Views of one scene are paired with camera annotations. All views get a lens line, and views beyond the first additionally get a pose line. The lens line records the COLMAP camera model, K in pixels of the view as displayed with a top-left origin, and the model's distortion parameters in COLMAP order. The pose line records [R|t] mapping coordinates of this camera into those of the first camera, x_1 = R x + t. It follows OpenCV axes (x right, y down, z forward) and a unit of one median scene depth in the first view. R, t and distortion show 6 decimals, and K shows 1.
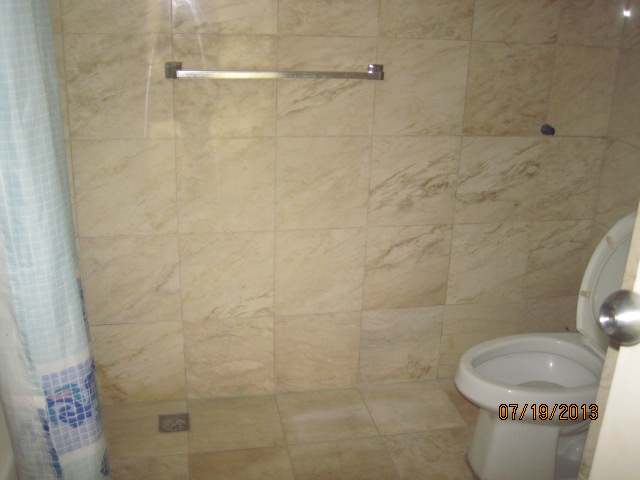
lens RADIAL K [[660.0, 0, 321.9], [0, 660.0, 236.8], [0, 0, 1]] dist [-0.170432, 0.124857]
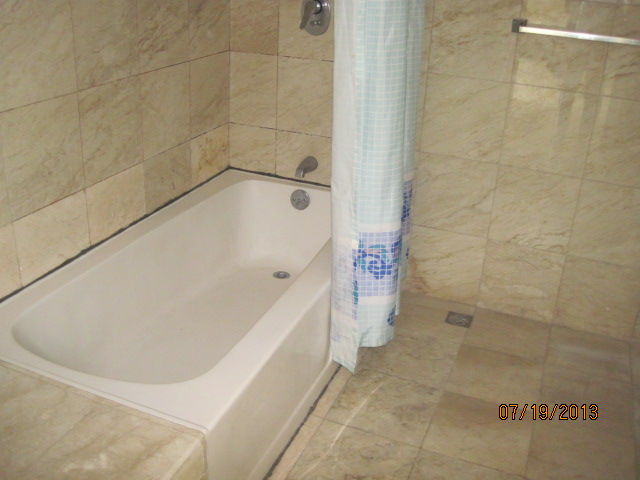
lens RADIAL K [[660.0, 0, 321.9], [0, 660.0, 236.8], [0, 0, 1]] dist [-0.170432, 0.124857]
pose [[0.831998, 0.230721, -0.504526, 0.151257], [-0.205425, 0.972899, 0.106149, 0.069460], [0.515344, 0.015326, 0.856846, -0.191870]]
